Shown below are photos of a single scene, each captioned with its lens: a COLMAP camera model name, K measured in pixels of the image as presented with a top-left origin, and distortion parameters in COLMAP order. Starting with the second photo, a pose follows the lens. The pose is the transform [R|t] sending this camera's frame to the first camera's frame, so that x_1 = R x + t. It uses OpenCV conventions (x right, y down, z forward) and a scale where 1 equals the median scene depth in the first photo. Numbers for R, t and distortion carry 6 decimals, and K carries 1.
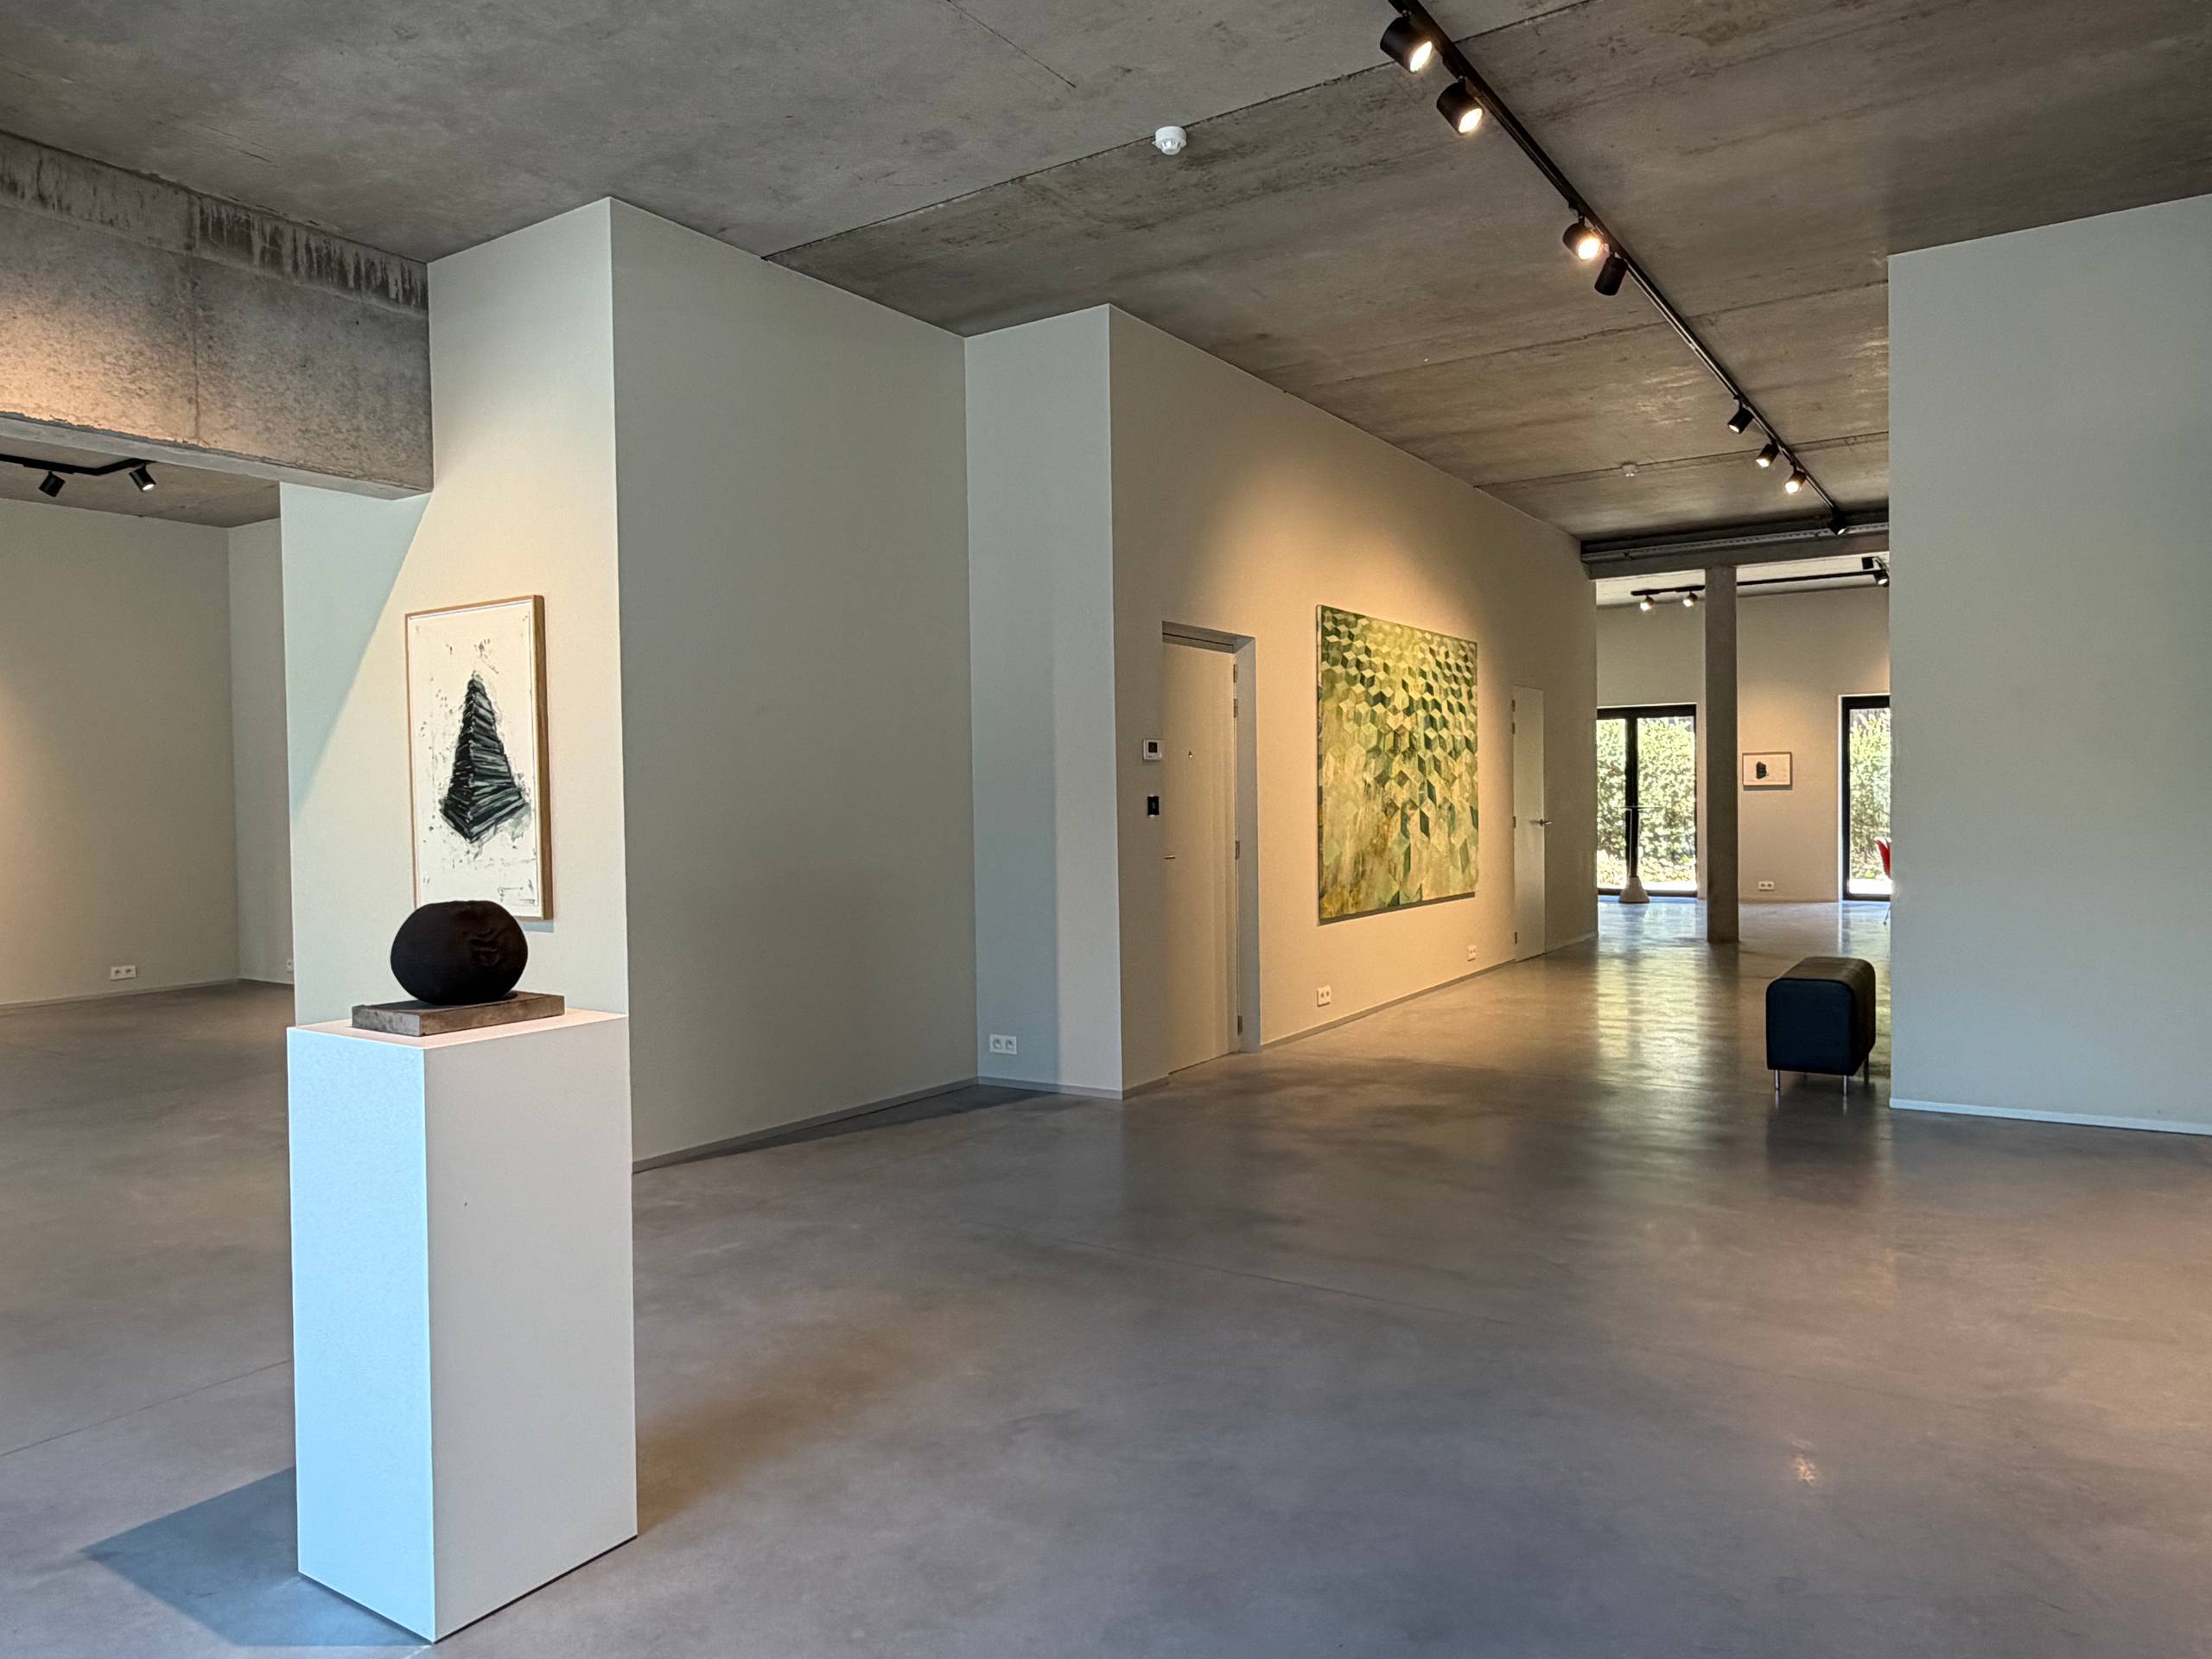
lens RADIAL K [[1474.6, 0, 1085.7], [0, 1474.6, 838.8], [0, 0, 1]] dist [-0.001679, 0.001428]
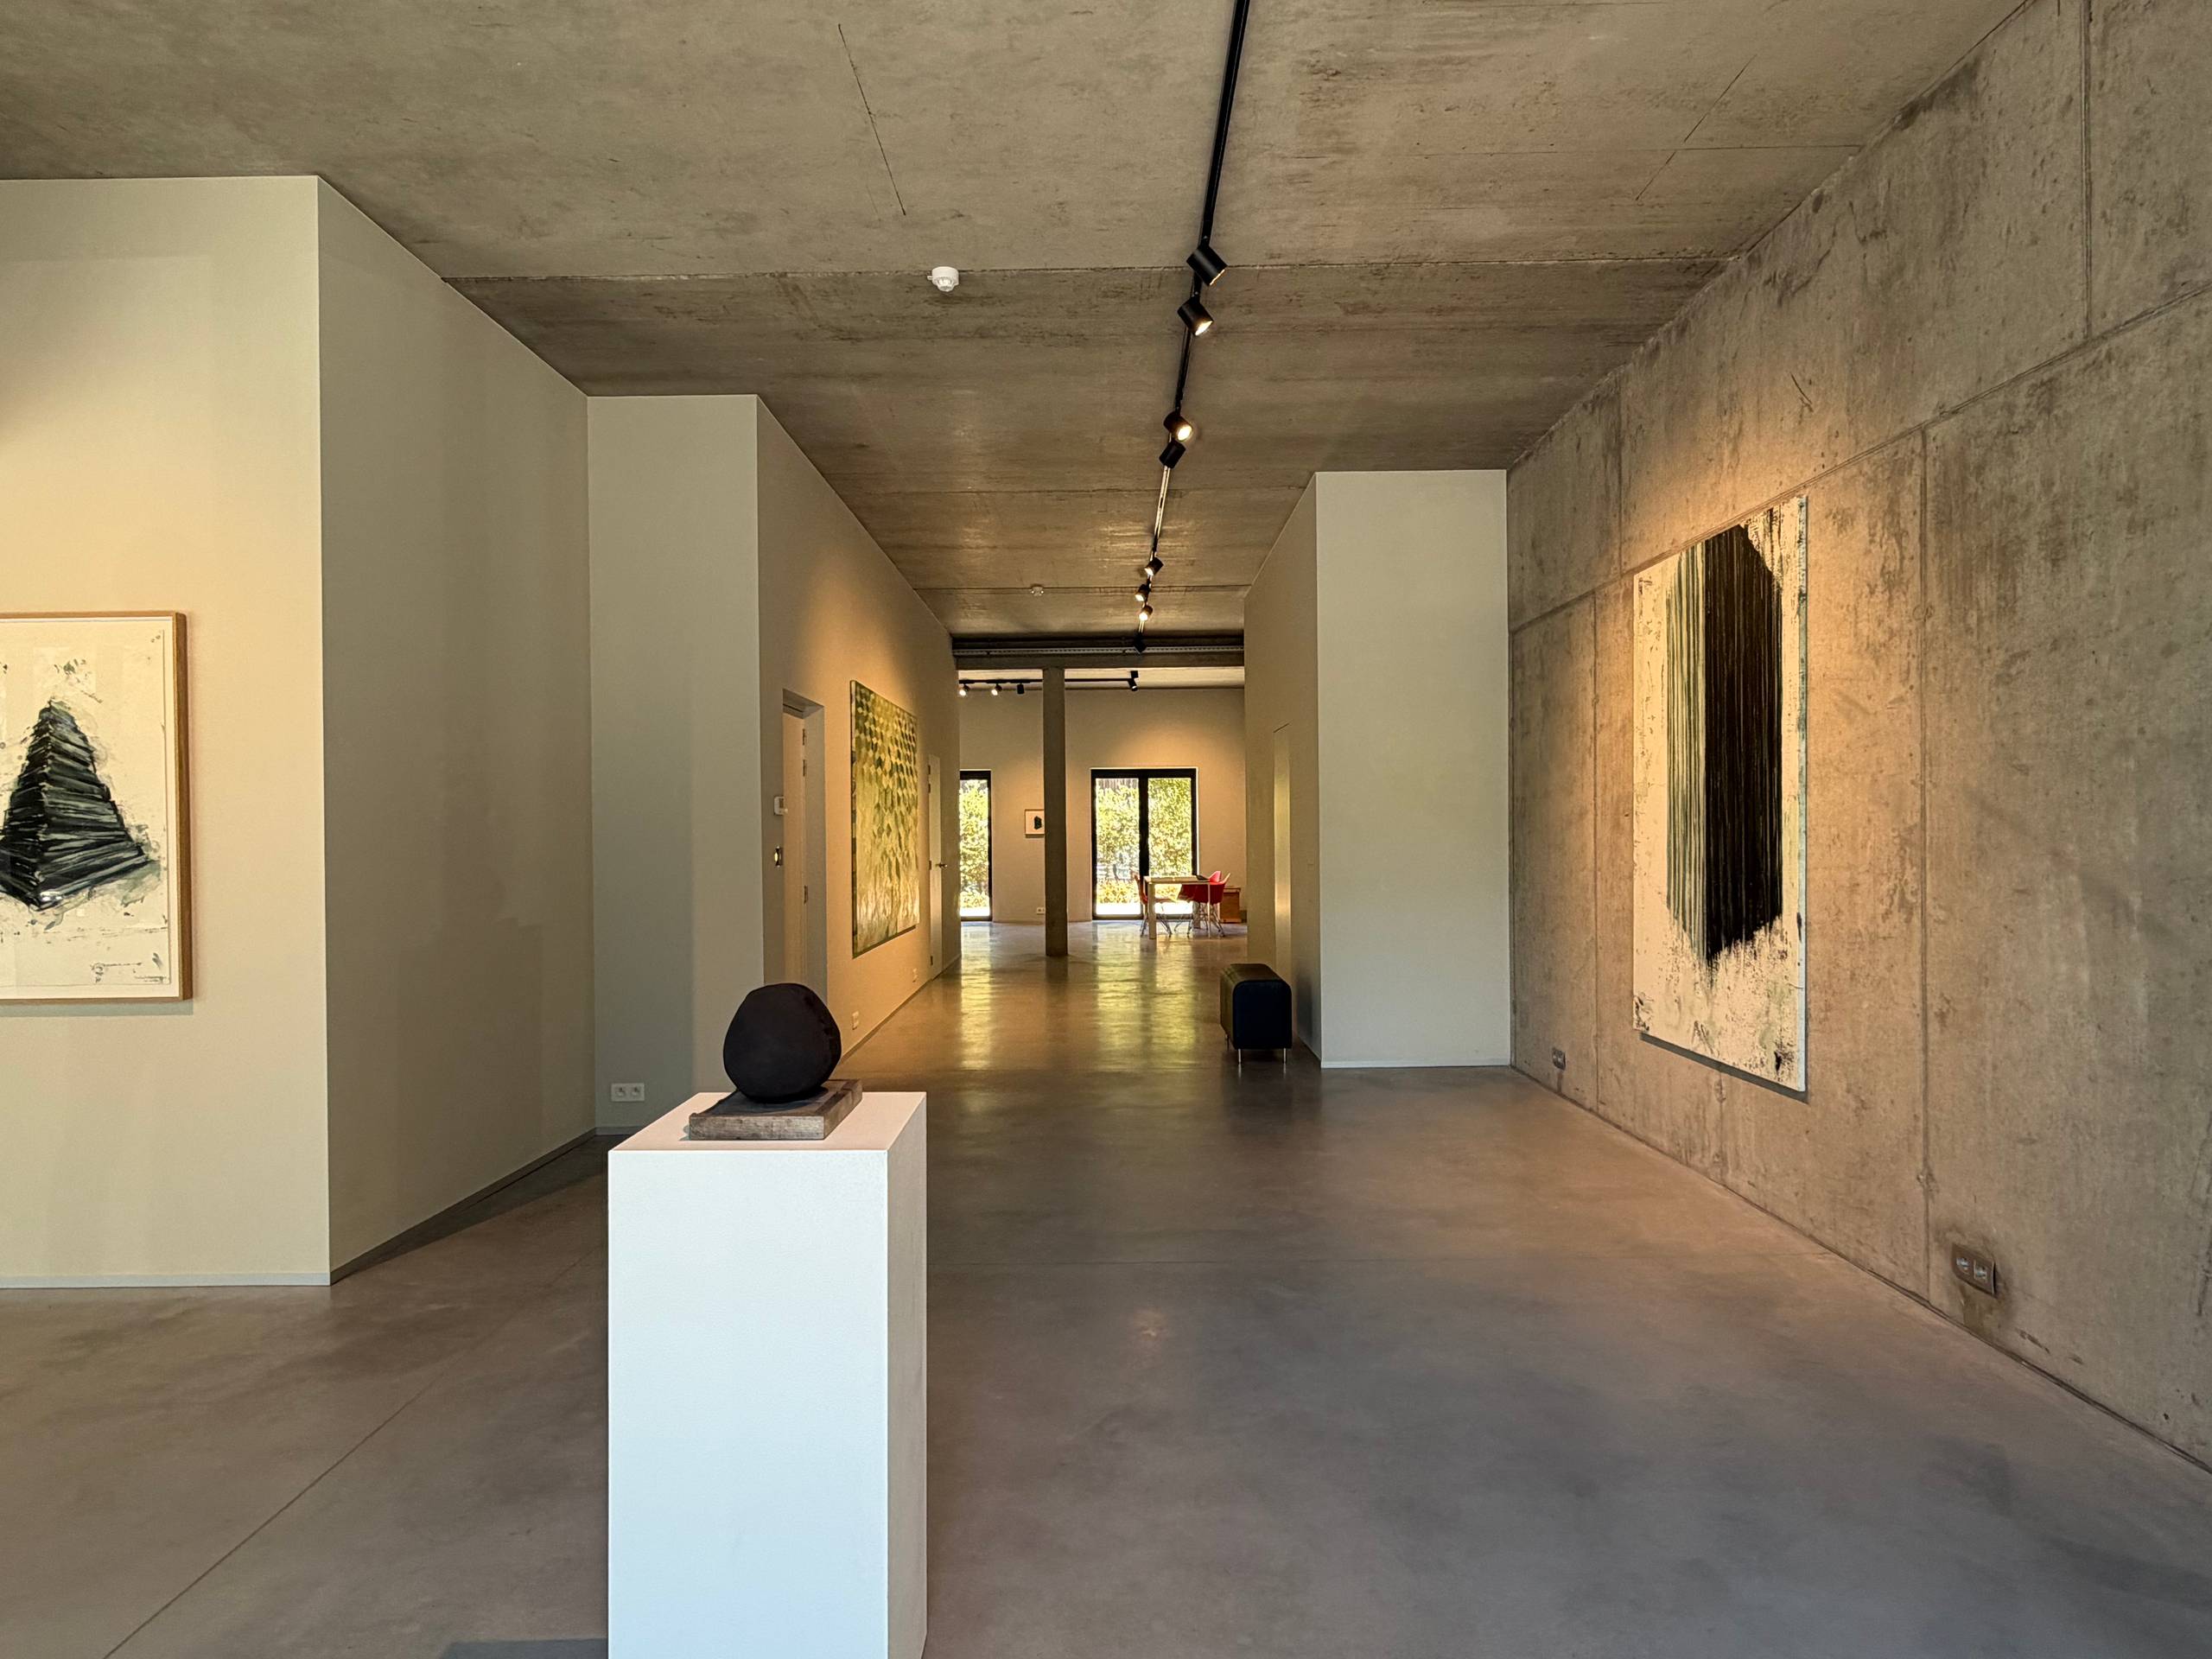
lens RADIAL K [[1255.5, 0, 1098.7], [0, 1255.5, 835.6], [0, 0, 1]] dist [-0.000429, 0.001589]
pose [[0.833661, 0.003899, 0.552263, -0.325130], [0.012904, 0.999565, -0.026537, -0.012618], [-0.552126, 0.029250, 0.833247, 0.116353]]
